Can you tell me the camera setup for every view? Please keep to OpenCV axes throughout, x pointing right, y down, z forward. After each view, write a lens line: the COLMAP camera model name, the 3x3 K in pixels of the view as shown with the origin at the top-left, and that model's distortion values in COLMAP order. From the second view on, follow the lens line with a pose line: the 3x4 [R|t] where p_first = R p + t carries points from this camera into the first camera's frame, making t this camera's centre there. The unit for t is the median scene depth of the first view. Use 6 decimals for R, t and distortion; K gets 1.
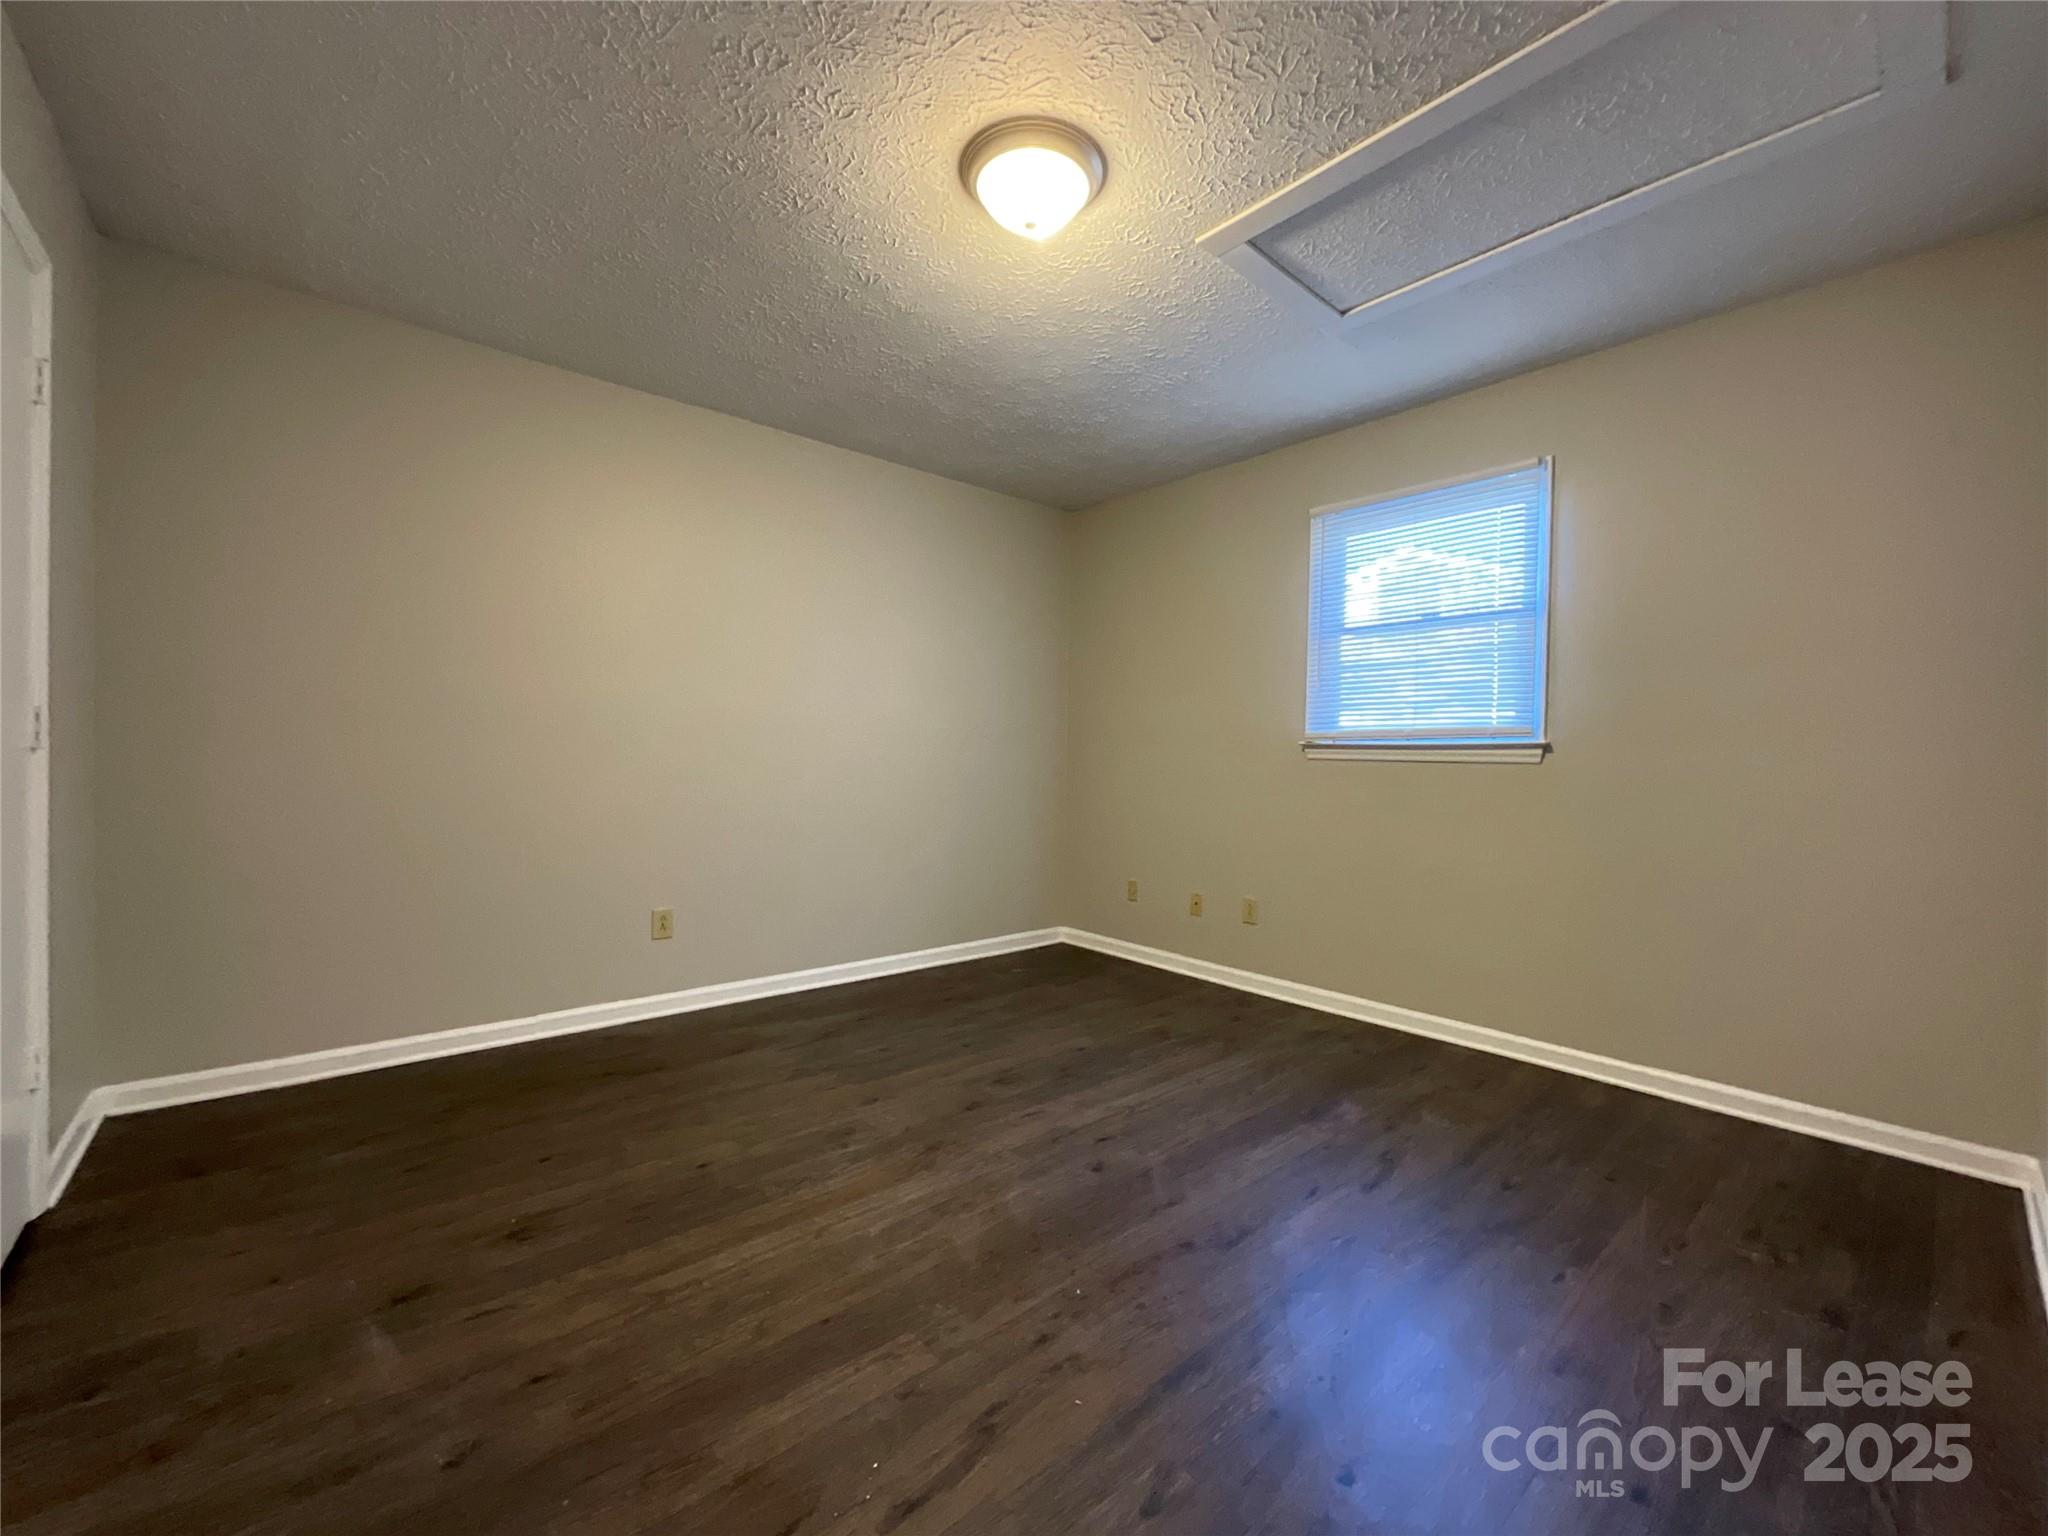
lens RADIAL K [[832.4, 0, 1024.0], [0, 832.4, 768.0], [0, 0, 1]] dist [-0.028025, 0.012395]
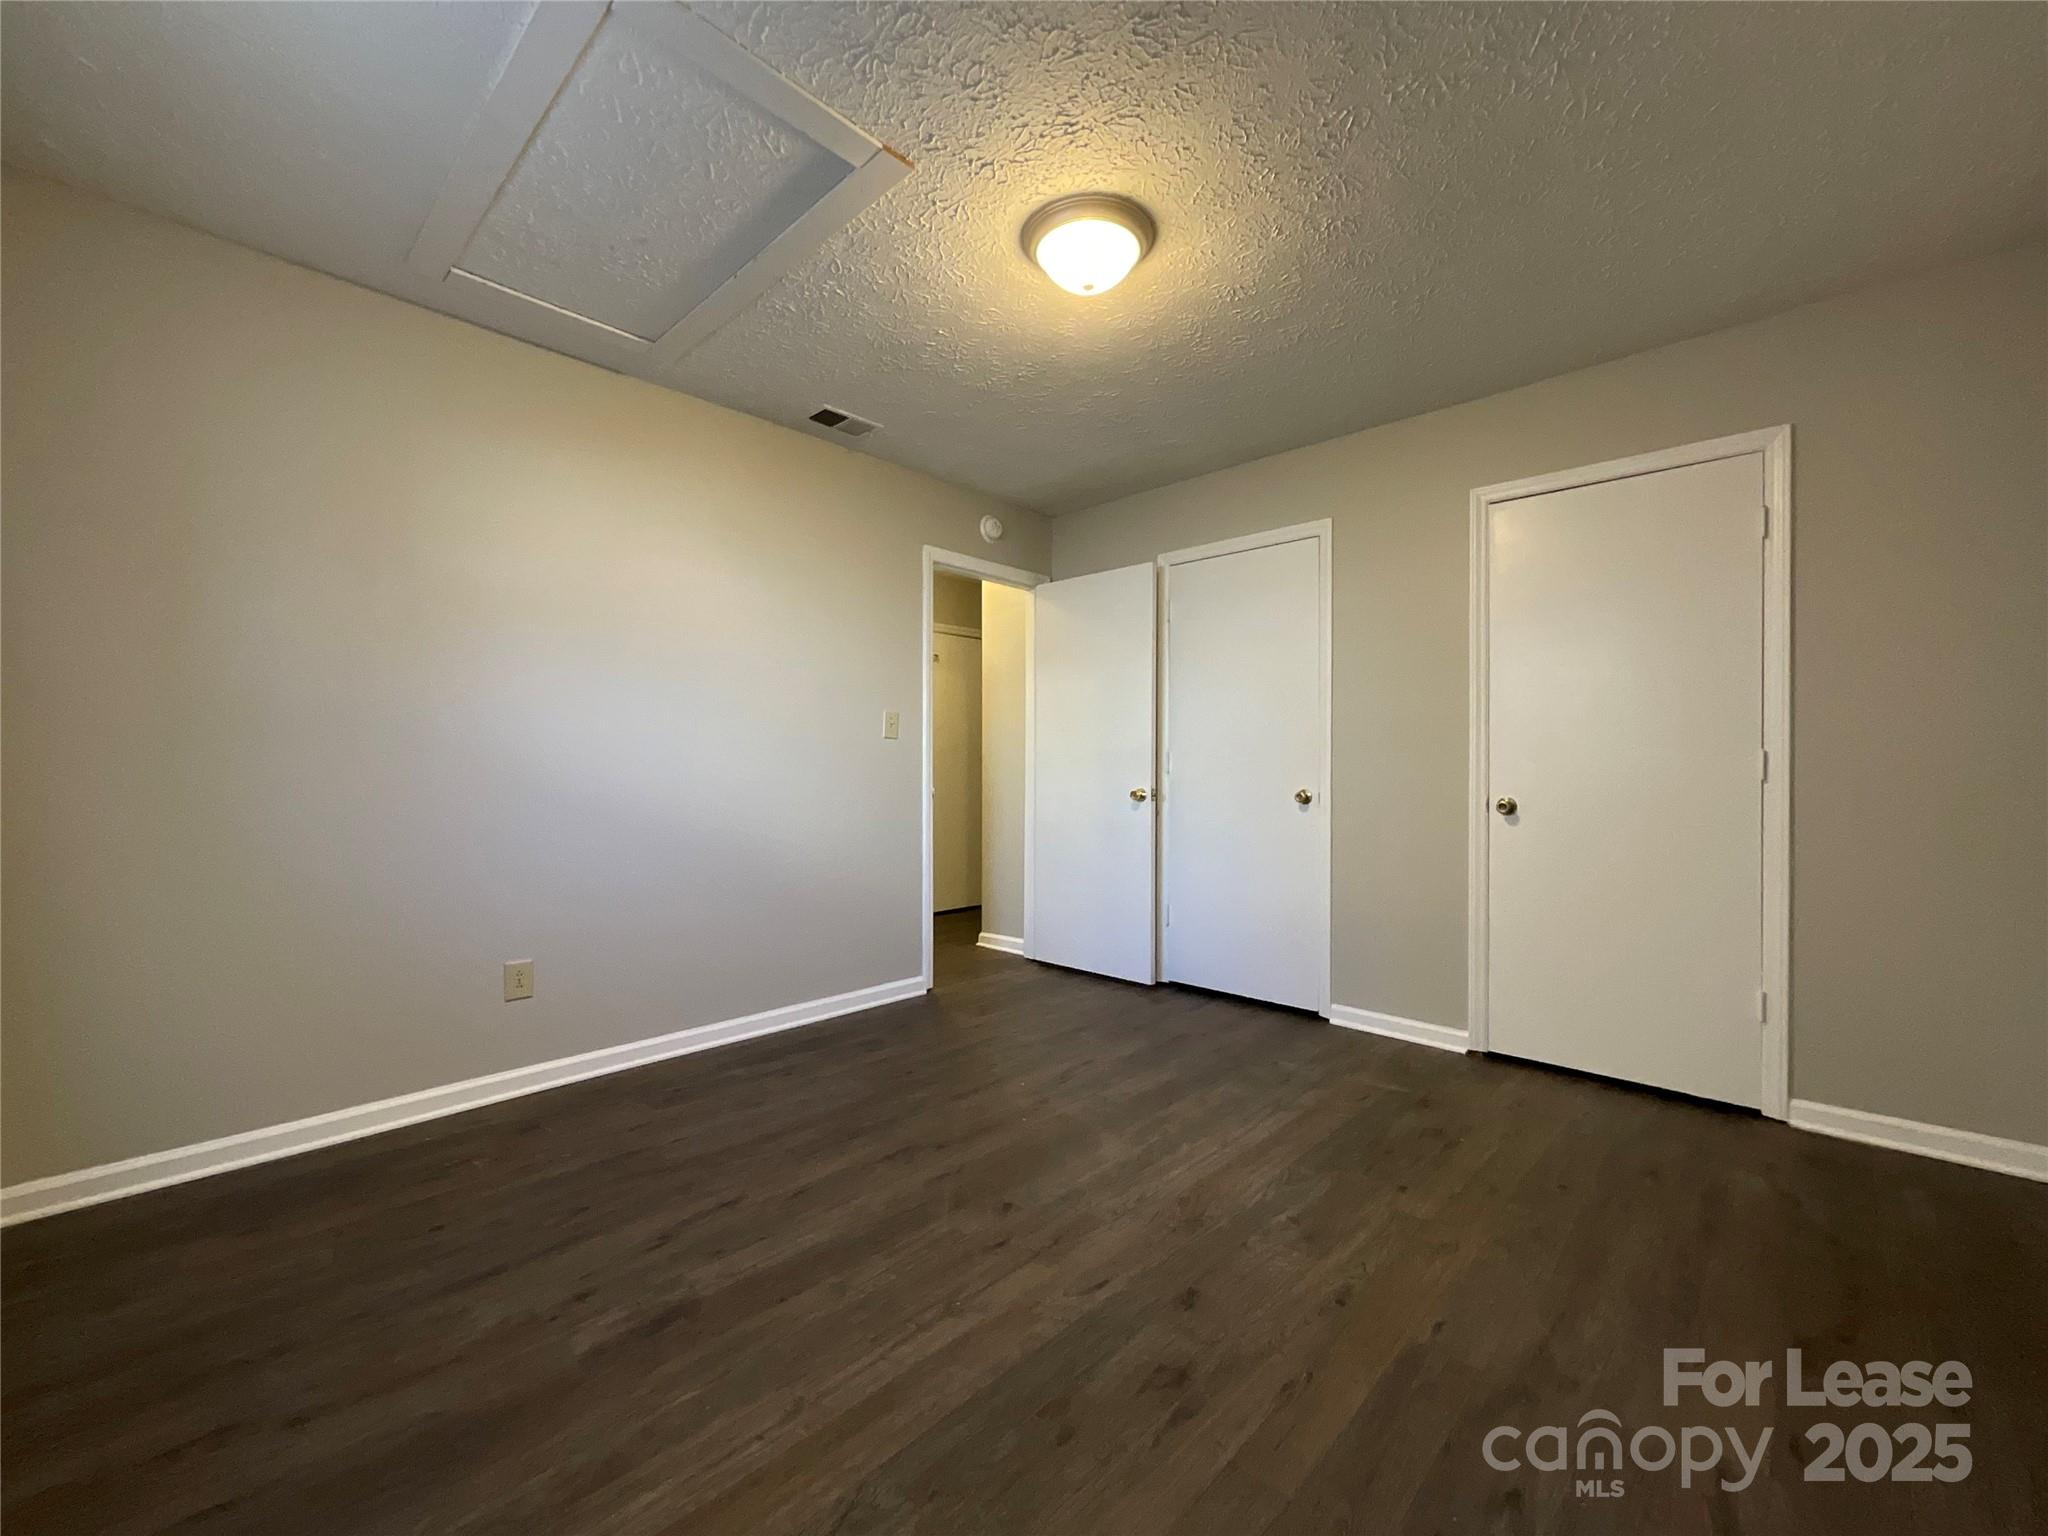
lens RADIAL K [[832.4, 0, 1024.0], [0, 832.4, 768.0], [0, 0, 1]] dist [-0.028025, 0.012395]
pose [[-0.996339, -0.021133, -0.082837, 0.146942], [-0.022416, 0.999642, 0.014587, -0.028314], [0.082499, 0.016391, -0.996456, 1.795913]]
